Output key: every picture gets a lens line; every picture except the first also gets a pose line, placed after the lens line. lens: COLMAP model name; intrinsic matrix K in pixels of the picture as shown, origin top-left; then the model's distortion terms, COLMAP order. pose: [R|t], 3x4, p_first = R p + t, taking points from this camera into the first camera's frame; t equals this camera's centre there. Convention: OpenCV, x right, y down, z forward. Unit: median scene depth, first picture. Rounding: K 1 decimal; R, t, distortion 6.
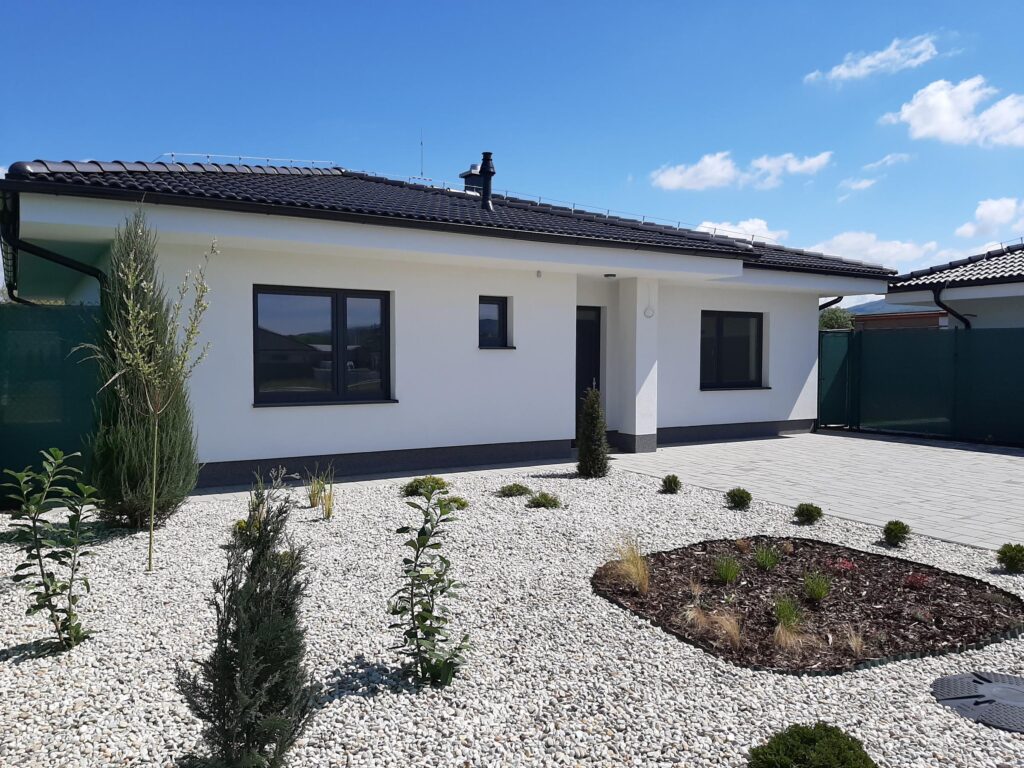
lens RADIAL K [[789.0, 0, 512.0], [0, 789.0, 384.0], [0, 0, 1]] dist [0.066373, -0.136992]
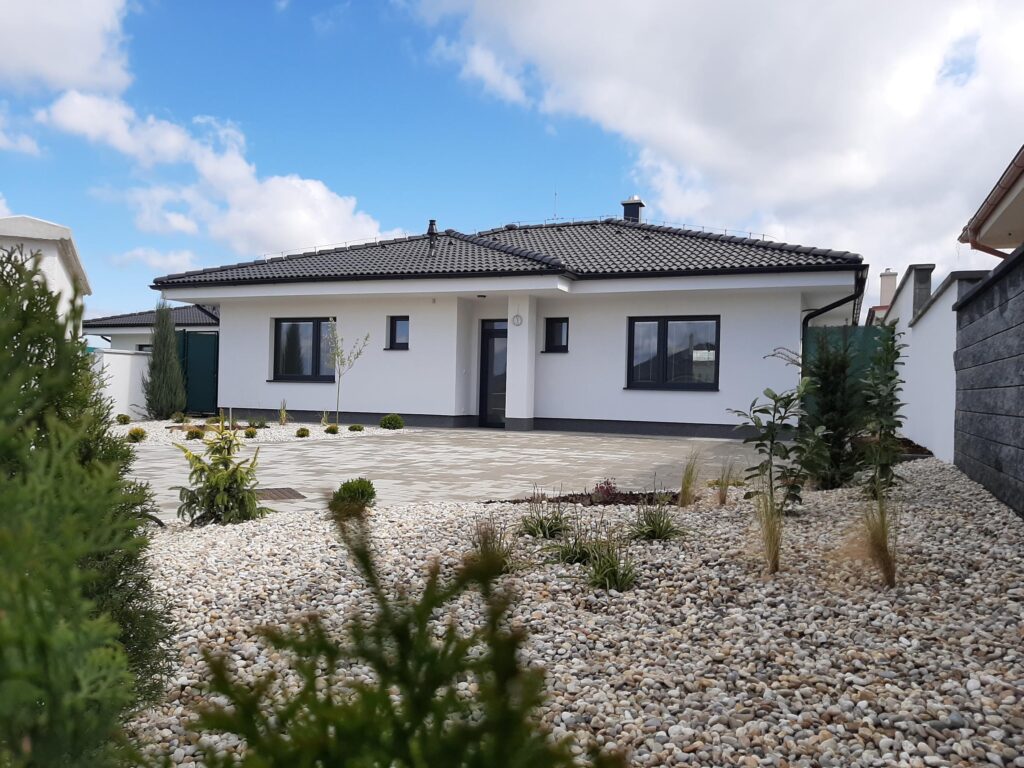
lens RADIAL K [[789.0, 0, 512.0], [0, 789.0, 384.0], [0, 0, 1]] dist [0.066373, -0.136992]
pose [[0.555213, 0.000244, -0.831708, 1.356941], [-0.060214, 0.997388, -0.039903, 0.068058], [0.829526, 0.072235, 0.553777, 0.341487]]
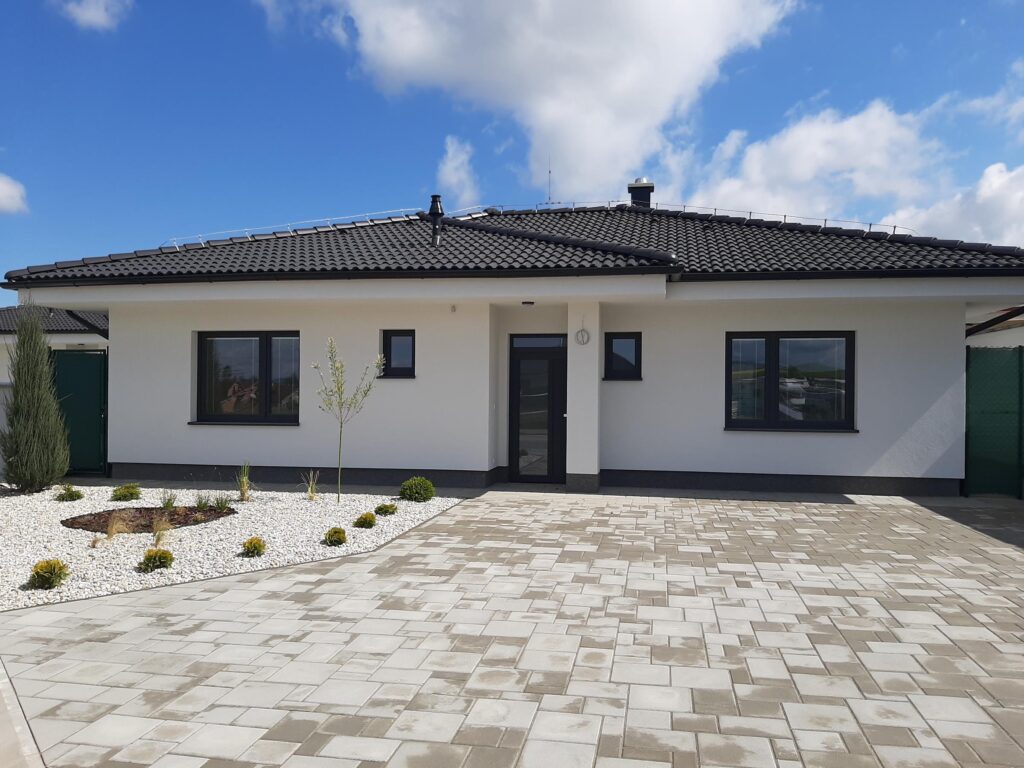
lens RADIAL K [[789.0, 0, 512.0], [0, 789.0, 384.0], [0, 0, 1]] dist [0.066373, -0.136992]
pose [[0.717175, -0.007983, -0.696847, 0.827358], [-0.035537, 0.998215, -0.048010, 0.009302], [0.695986, 0.059195, 0.715611, 0.340098]]
